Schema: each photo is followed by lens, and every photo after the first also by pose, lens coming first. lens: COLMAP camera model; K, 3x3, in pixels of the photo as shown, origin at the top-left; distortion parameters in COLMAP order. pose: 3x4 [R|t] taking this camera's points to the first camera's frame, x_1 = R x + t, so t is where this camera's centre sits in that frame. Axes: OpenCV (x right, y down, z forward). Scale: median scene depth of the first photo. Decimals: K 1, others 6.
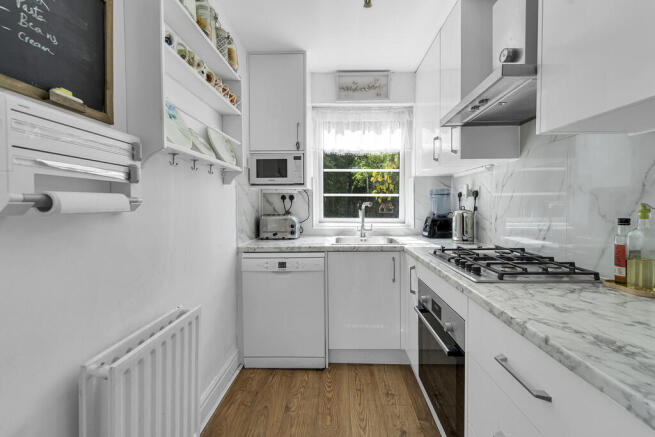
lens RADIAL K [[264.3, 0, 330.1], [0, 264.3, 211.8], [0, 0, 1]] dist [0.000641, -0.003165]
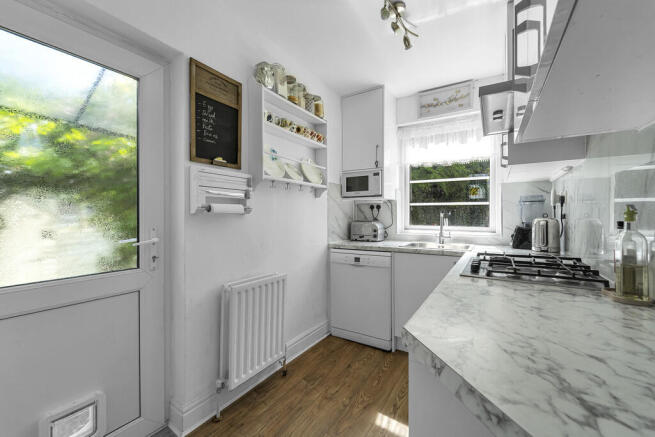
lens RADIAL K [[259.2, 0, 327.5], [0, 259.2, 218.5], [0, 0, 1]] dist [0.000127, -0.007752]
pose [[0.861224, 0.009014, -0.508146, 0.306174], [-0.018007, 0.999756, -0.012784, 0.020231], [0.507907, 0.020160, 0.861176, -0.140427]]
